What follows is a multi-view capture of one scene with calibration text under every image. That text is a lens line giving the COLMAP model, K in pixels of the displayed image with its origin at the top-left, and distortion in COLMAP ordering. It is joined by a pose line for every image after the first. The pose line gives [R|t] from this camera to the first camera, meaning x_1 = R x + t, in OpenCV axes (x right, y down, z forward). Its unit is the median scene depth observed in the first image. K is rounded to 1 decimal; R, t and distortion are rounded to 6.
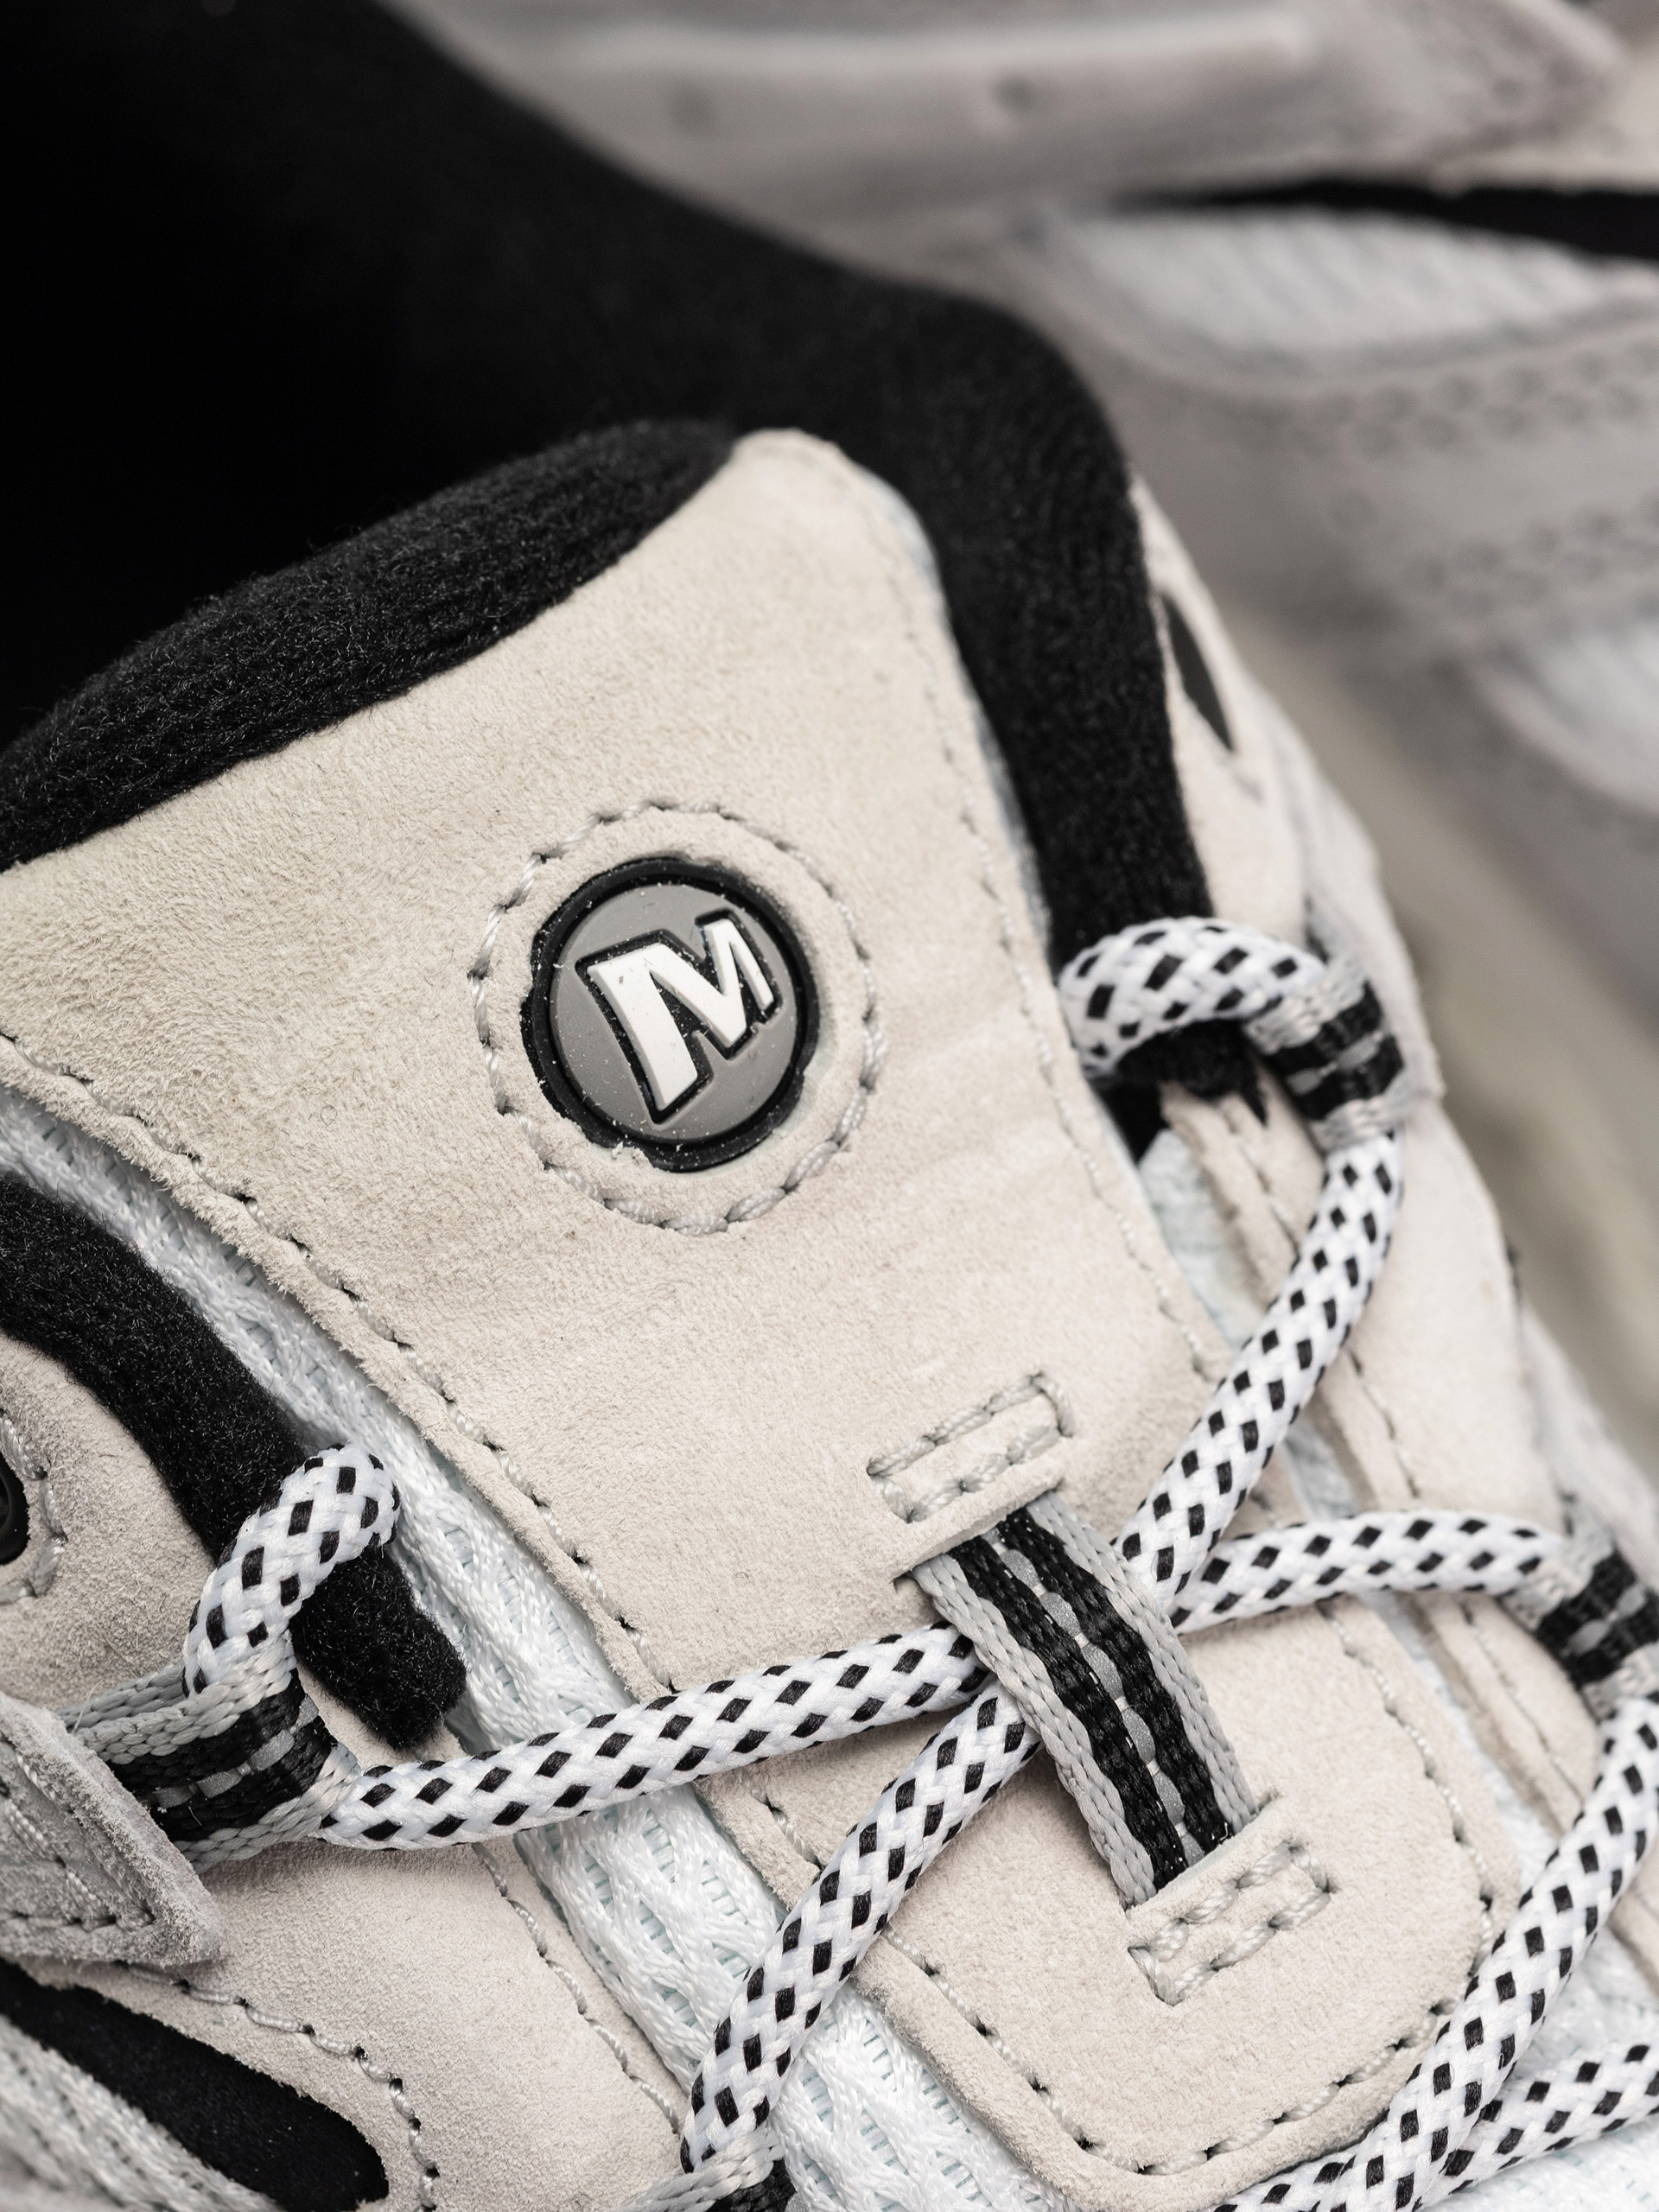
lens RADIAL K [[6976.0, 0, 824.4], [0, 6976.0, 1101.7], [0, 0, 1]] dist [-0.098484, 0.000000]
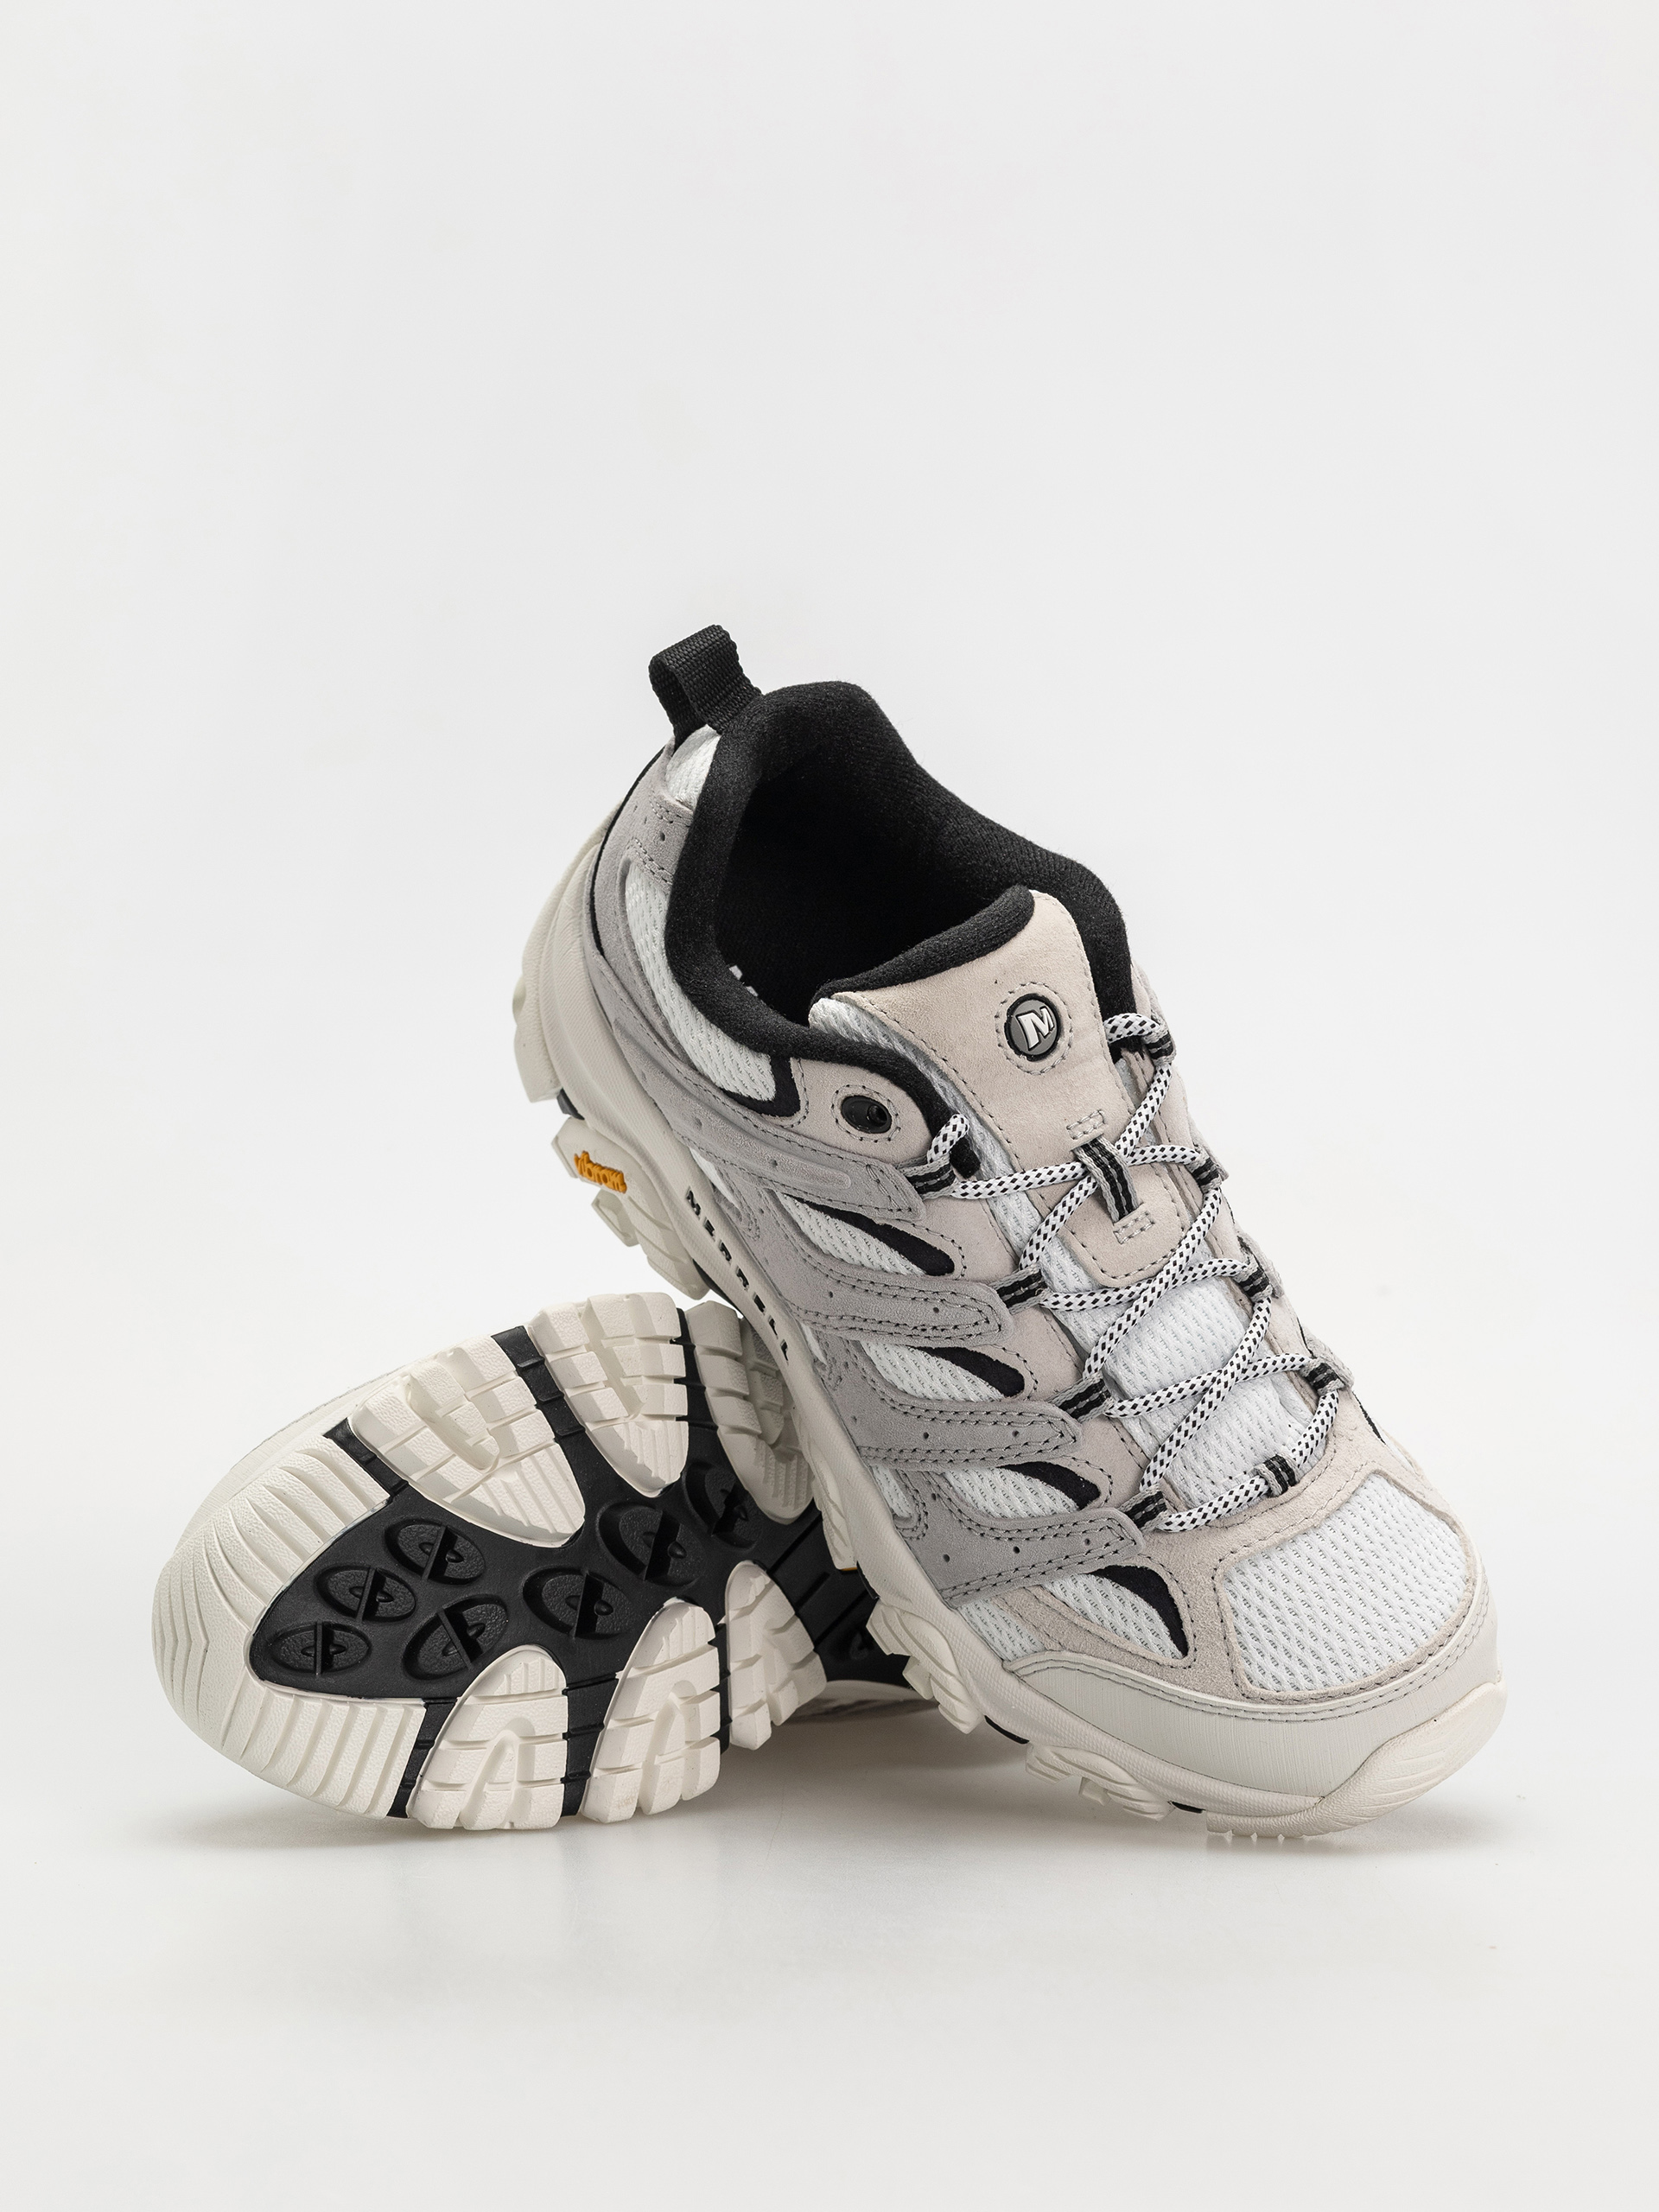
lens RADIAL K [[6976.0, 0, 831.4], [0, 6976.0, 1107.2], [0, 0, 1]] dist [-0.098484, 0.000000]
pose [[0.982813, 0.078524, 0.167070, -0.945392], [-0.087111, 0.995195, 0.044694, -0.159108], [-0.162757, -0.058480, 0.984932, -3.649142]]
